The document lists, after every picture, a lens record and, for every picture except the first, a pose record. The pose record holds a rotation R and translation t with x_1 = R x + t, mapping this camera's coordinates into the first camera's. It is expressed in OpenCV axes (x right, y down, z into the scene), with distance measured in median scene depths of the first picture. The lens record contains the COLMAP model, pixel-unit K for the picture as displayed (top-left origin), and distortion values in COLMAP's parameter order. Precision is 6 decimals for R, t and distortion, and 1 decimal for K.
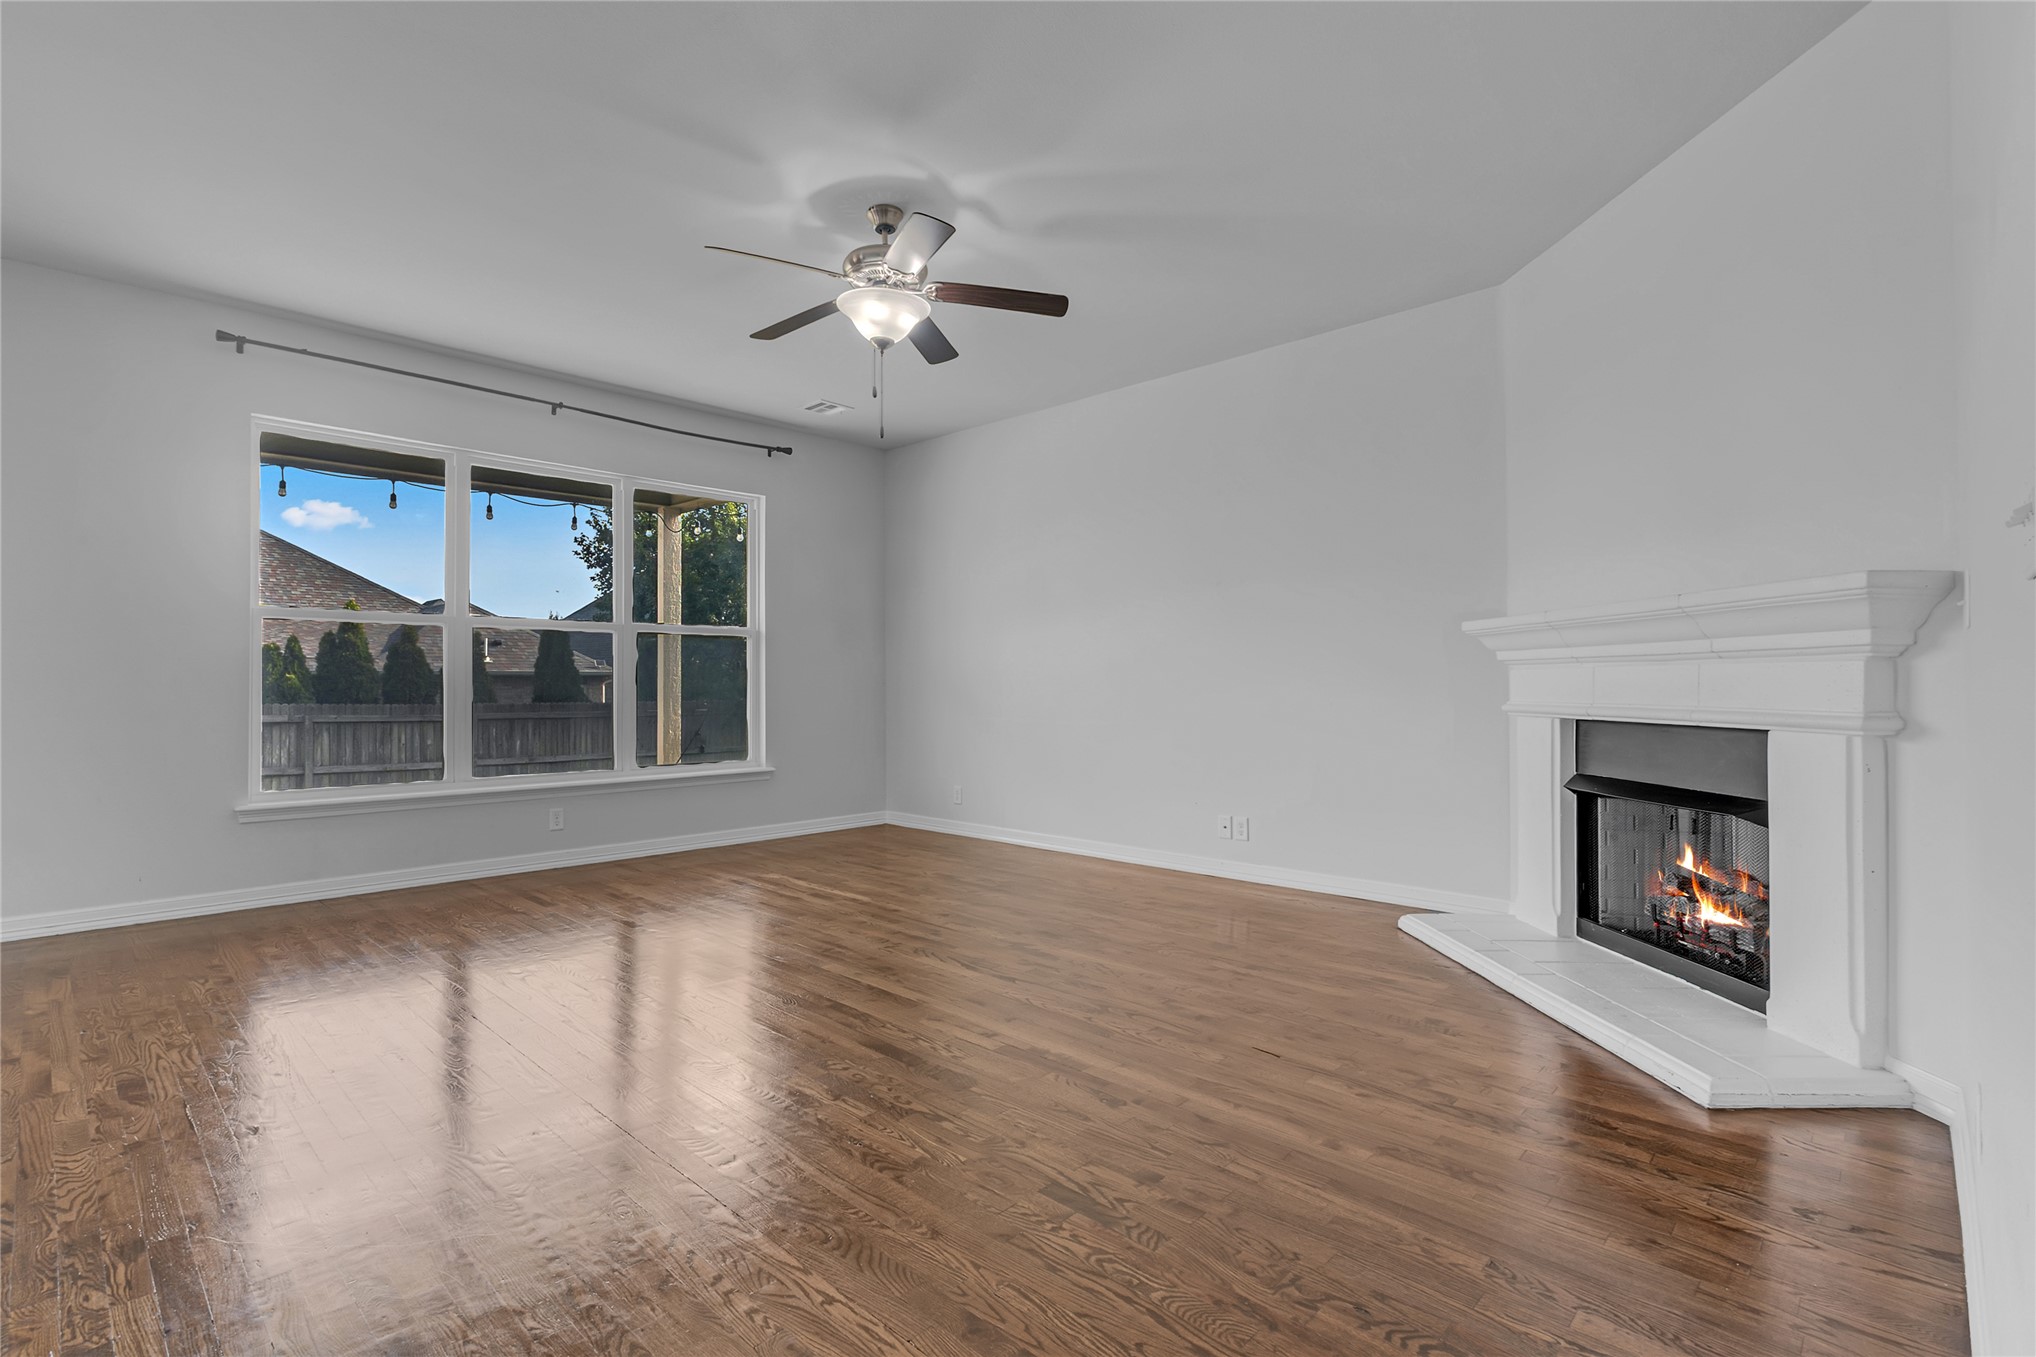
lens RADIAL K [[924.9, 0, 1029.4], [0, 924.9, 670.4], [0, 0, 1]] dist [-0.006879, -0.000042]
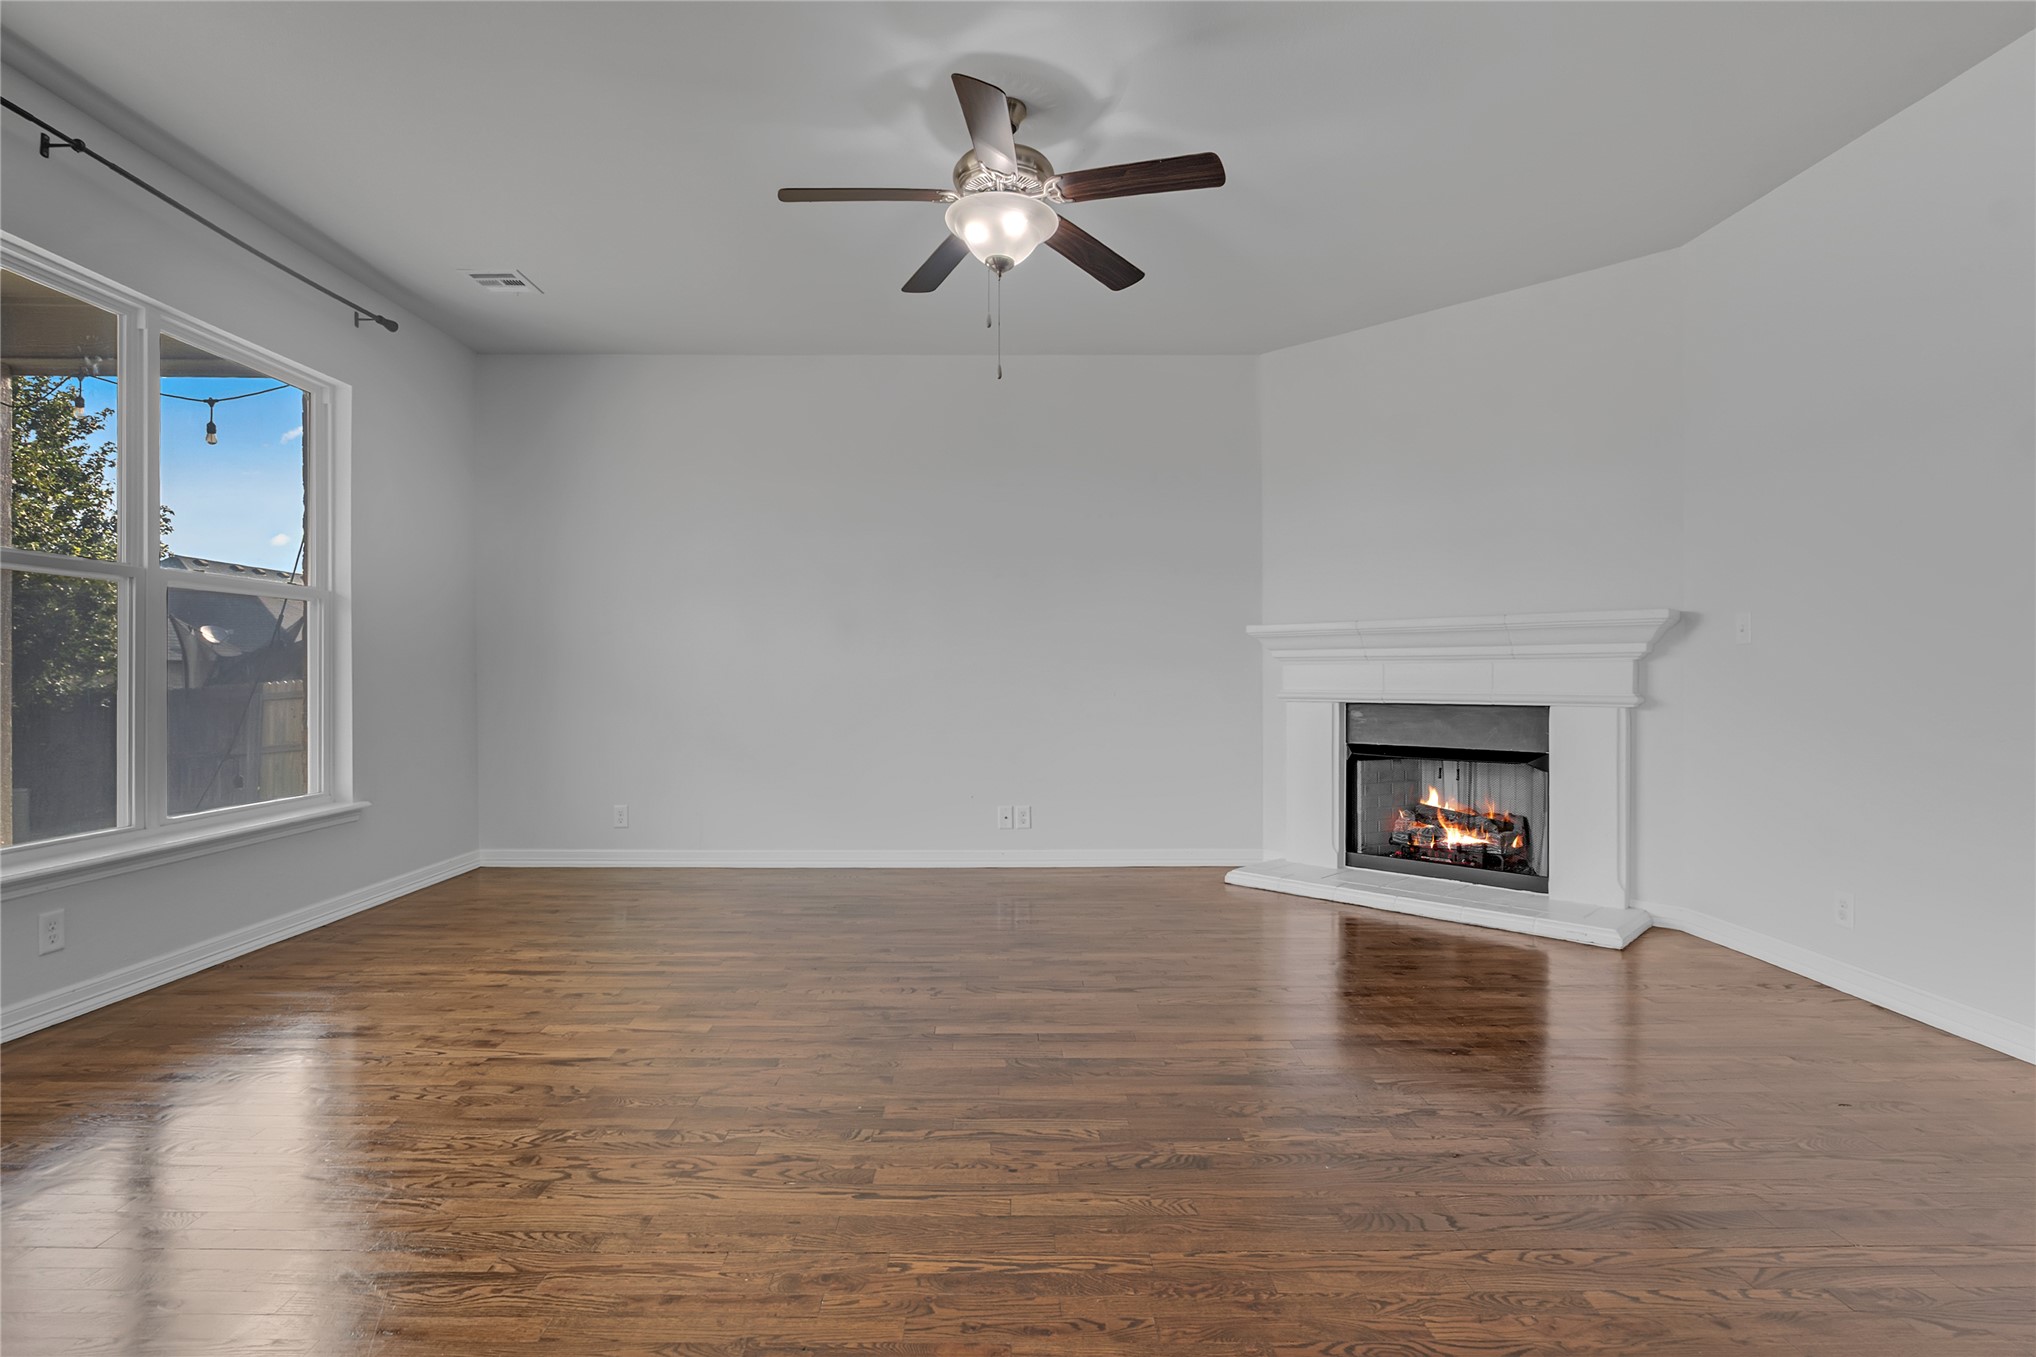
lens RADIAL K [[924.9, 0, 1018.9], [0, 924.9, 676.3], [0, 0, 1]] dist [-0.006879, -0.000042]
pose [[0.728965, 0.000953, 0.684551, -0.721718], [-0.010263, 0.999902, 0.009536, 0.007268], [-0.684474, -0.013977, 0.728903, 0.383510]]
